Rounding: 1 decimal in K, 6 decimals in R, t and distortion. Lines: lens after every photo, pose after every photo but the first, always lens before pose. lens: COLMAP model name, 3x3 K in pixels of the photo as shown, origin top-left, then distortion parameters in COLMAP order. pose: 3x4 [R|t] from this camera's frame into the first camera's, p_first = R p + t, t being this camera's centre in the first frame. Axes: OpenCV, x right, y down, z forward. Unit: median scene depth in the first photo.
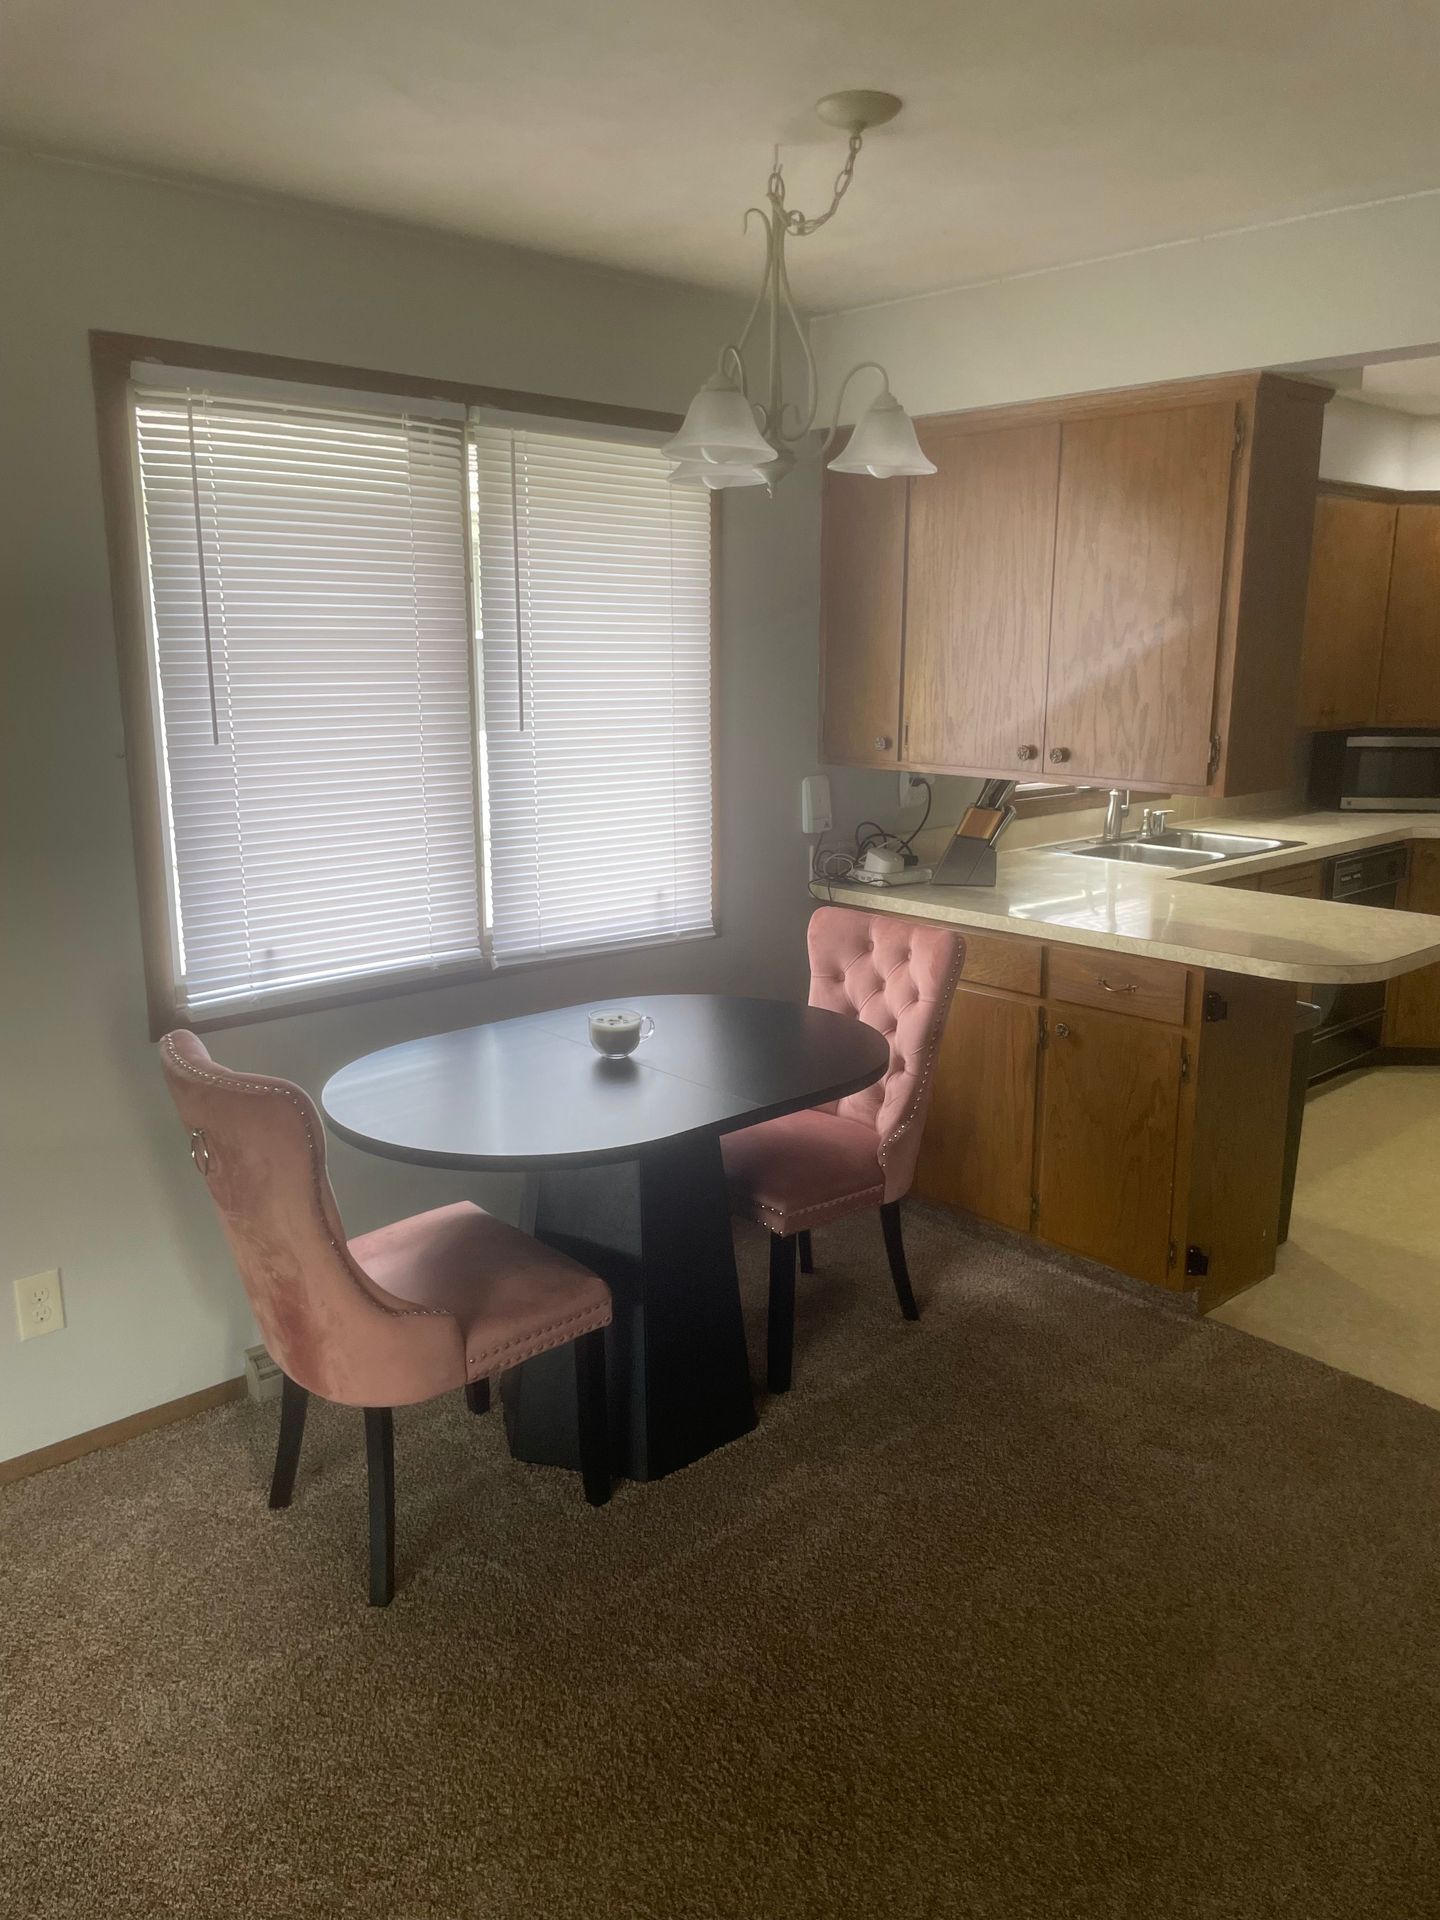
lens RADIAL K [[1438.3, 0, 713.5], [0, 1438.3, 959.2], [0, 0, 1]] dist [0.041058, -0.033316]
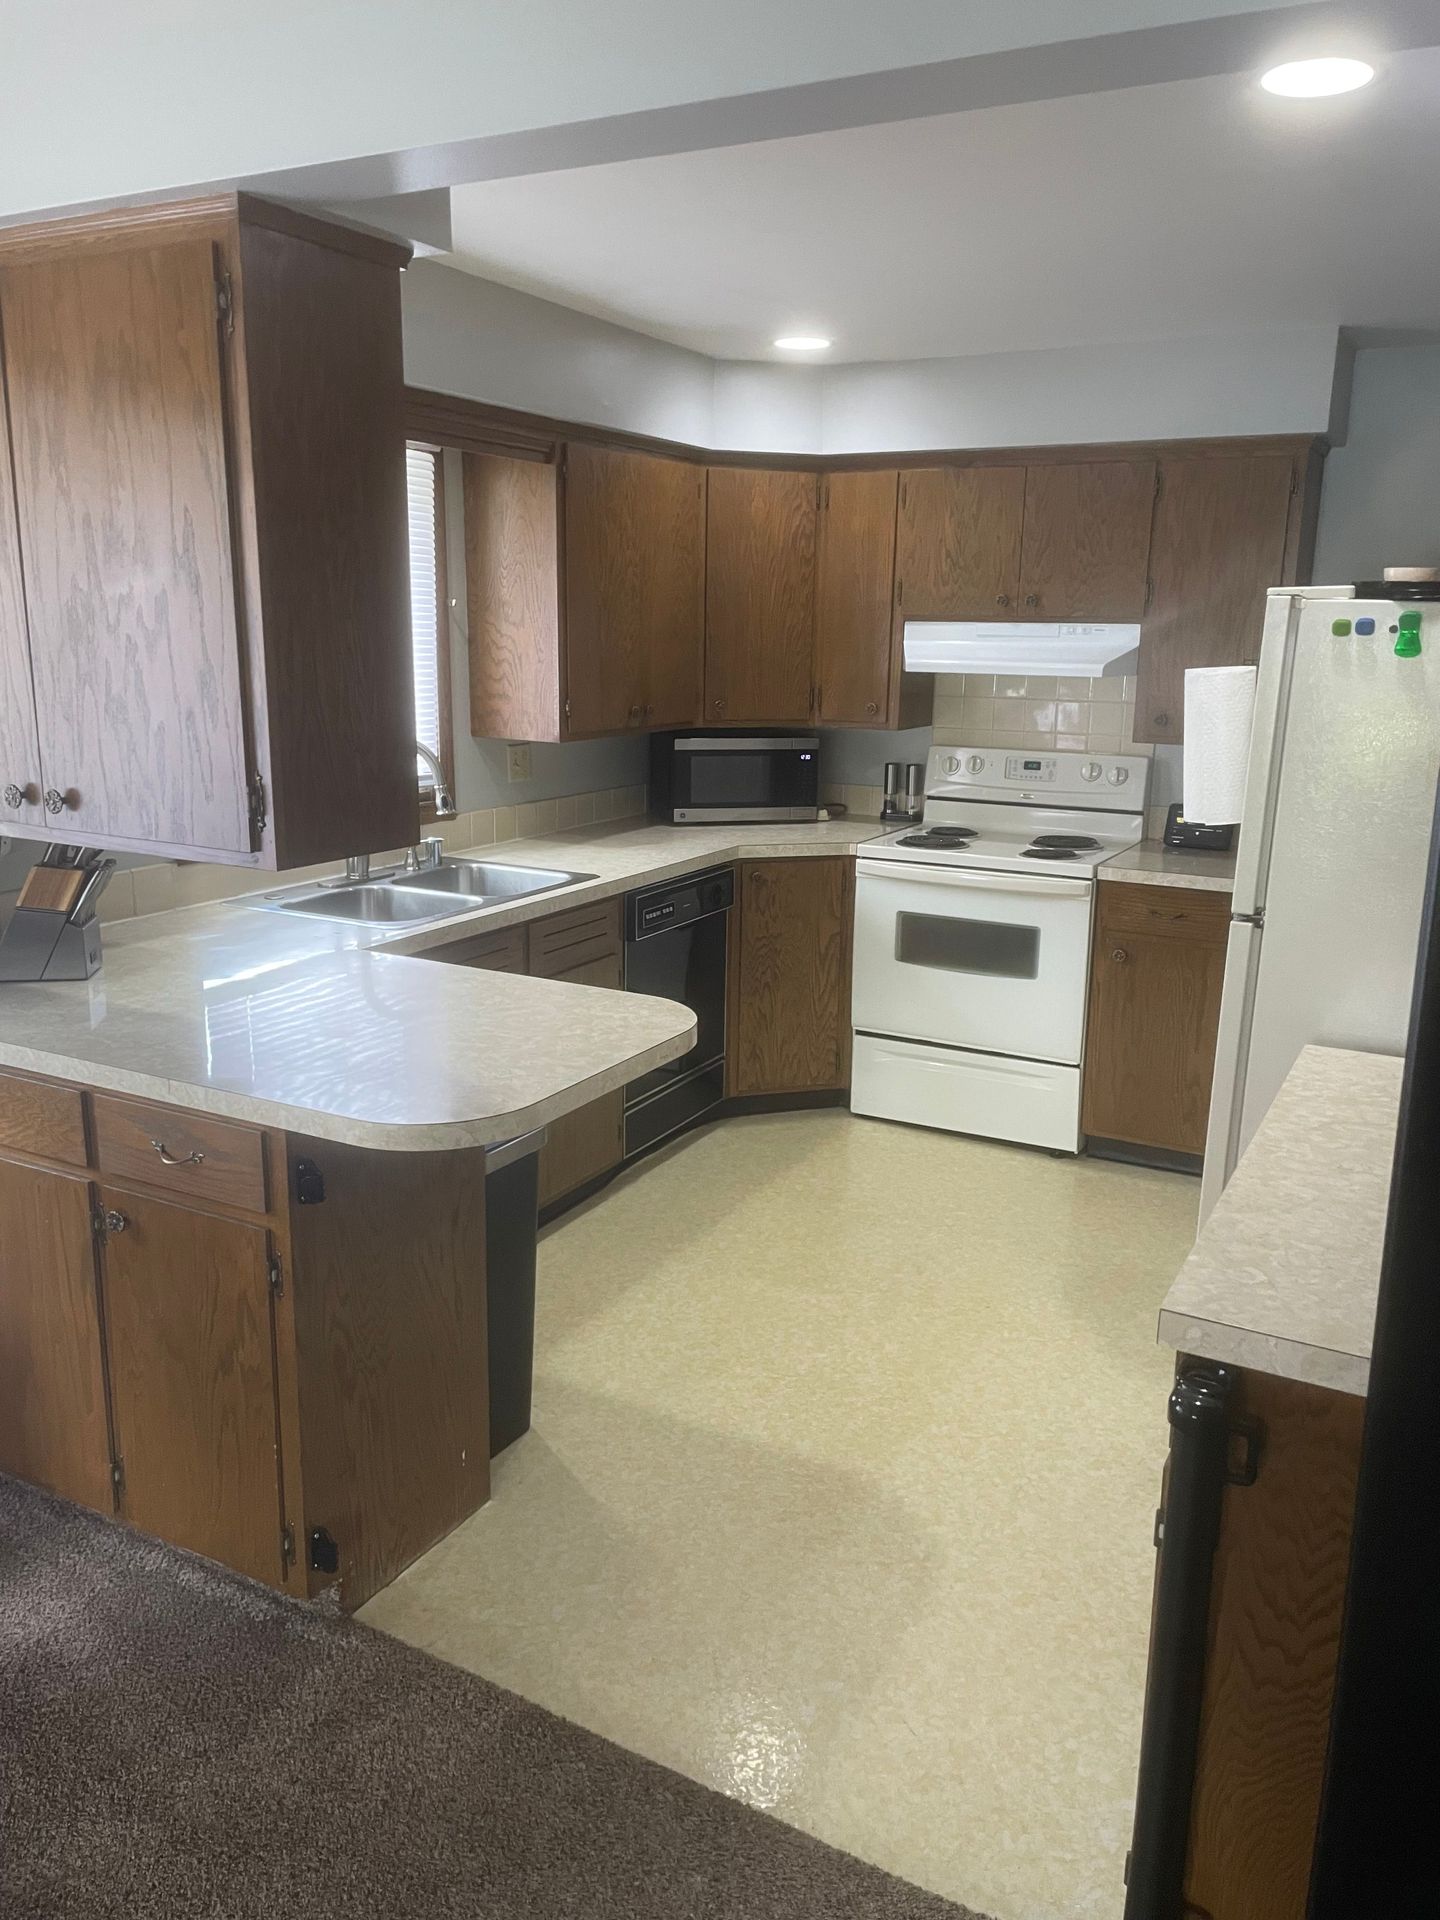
lens RADIAL K [[1438.3, 0, 725.7], [0, 1438.3, 964.3], [0, 0, 1]] dist [0.041058, -0.033316]
pose [[0.946045, -0.062049, 0.318039, 0.304124], [0.055382, 0.998015, 0.029970, -0.071284], [-0.319267, -0.010739, 0.947604, 0.294139]]
